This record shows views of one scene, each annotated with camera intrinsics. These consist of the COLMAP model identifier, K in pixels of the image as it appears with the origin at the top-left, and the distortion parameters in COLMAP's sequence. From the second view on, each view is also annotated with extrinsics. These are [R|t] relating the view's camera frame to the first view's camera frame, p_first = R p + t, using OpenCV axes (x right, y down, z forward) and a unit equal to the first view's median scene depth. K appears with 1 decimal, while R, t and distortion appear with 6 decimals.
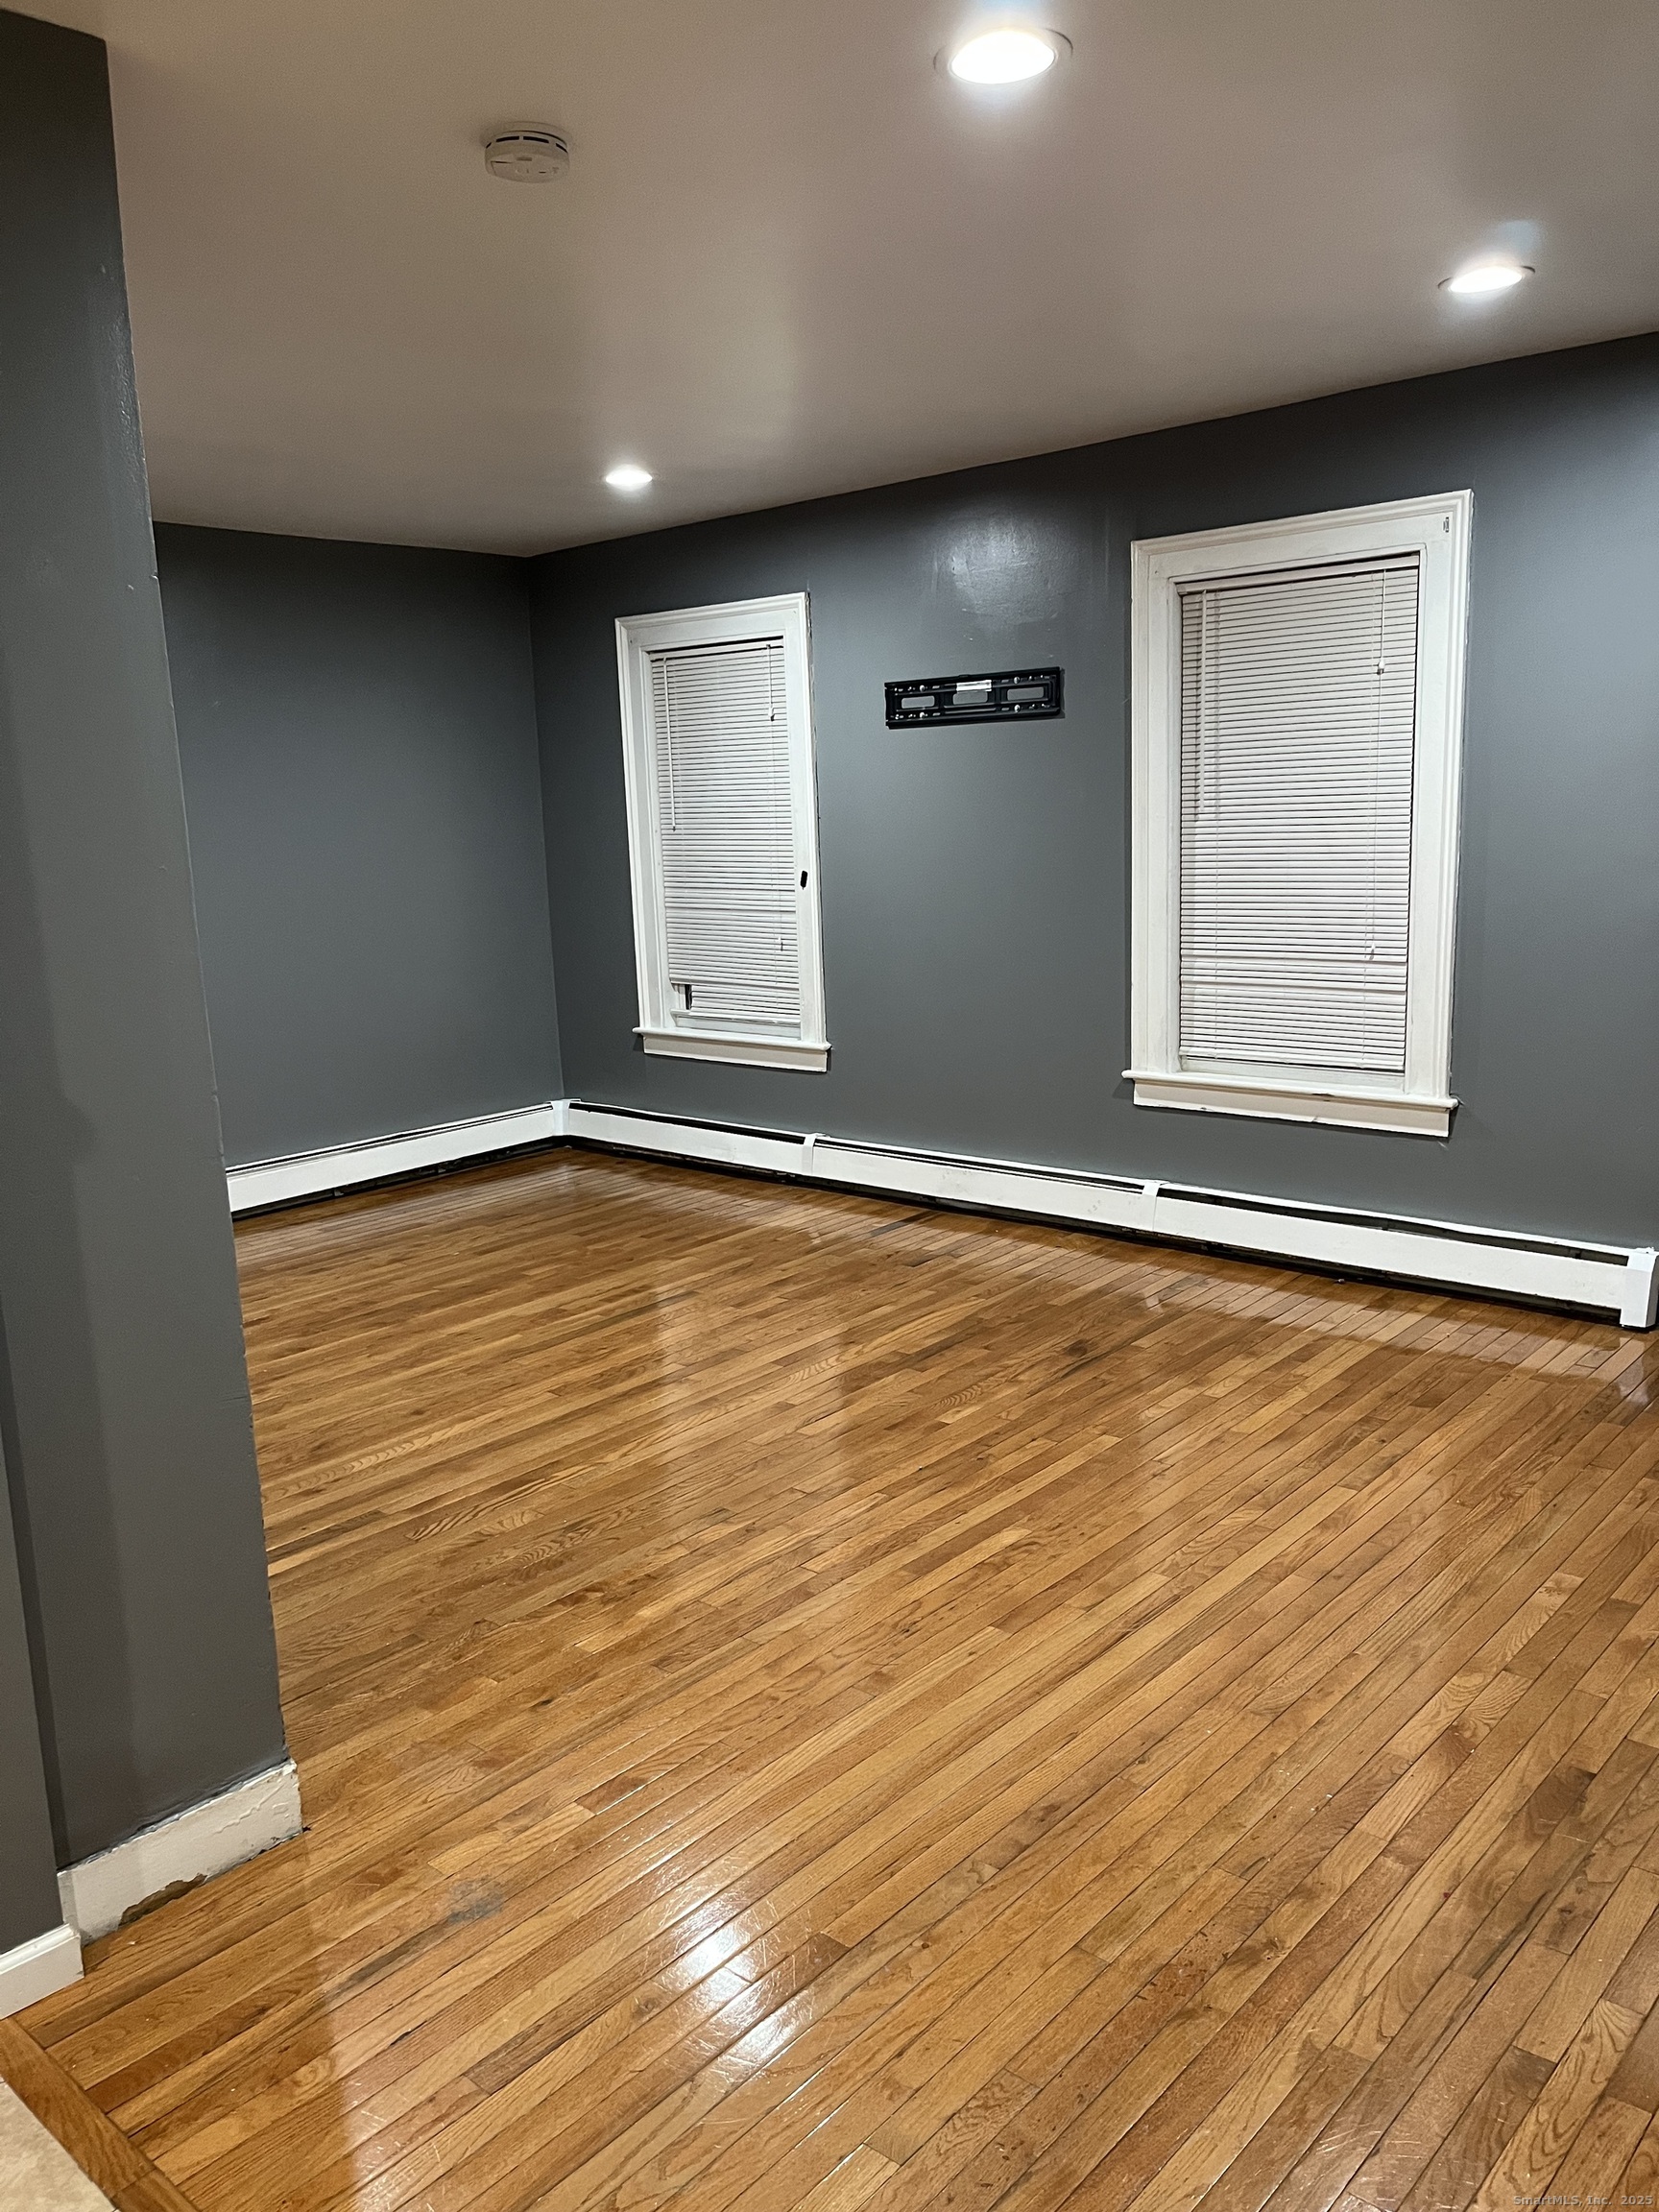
lens RADIAL K [[1664.0, 0, 833.6], [0, 1664.0, 1104.9], [0, 0, 1]] dist [0.049205, -0.055859]
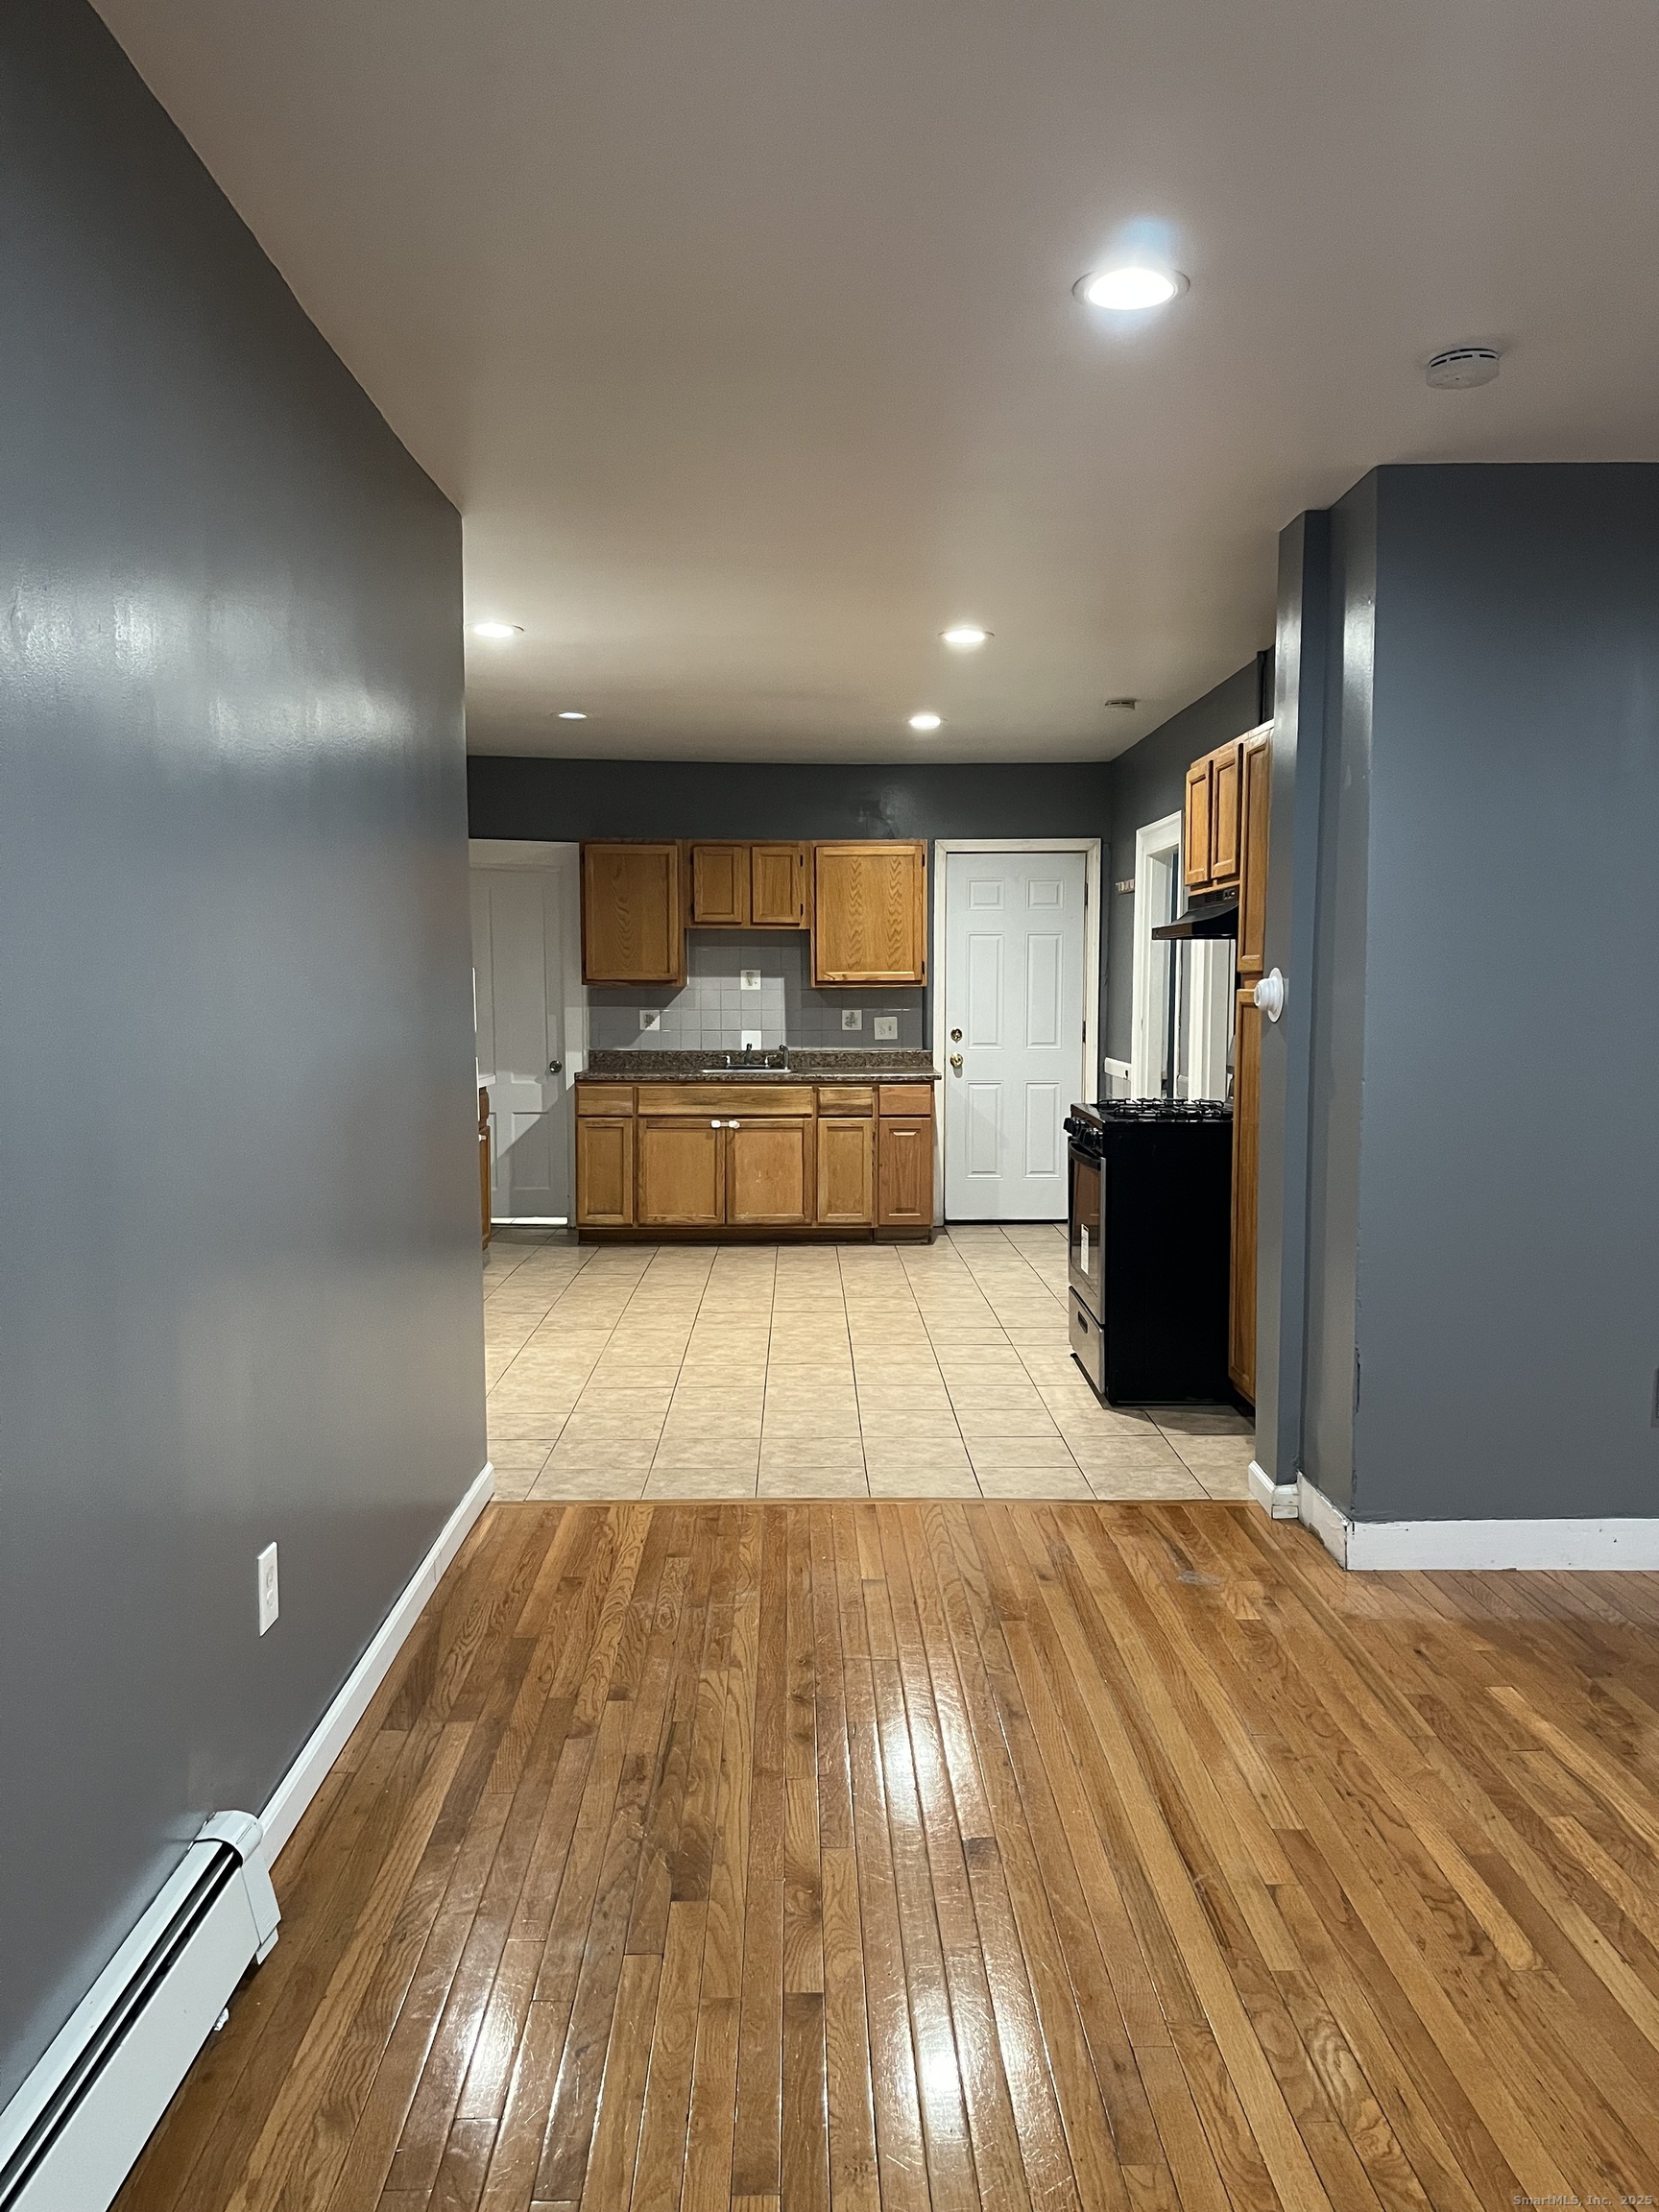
lens RADIAL K [[1664.0, 0, 840.8], [0, 1664.0, 1108.9], [0, 0, 1]] dist [0.049205, -0.055859]
pose [[-0.725189, 0.097112, -0.681668, 0.768336], [-0.093199, 0.967049, 0.236918, -0.219015], [0.682214, 0.235341, -0.692242, 1.253360]]
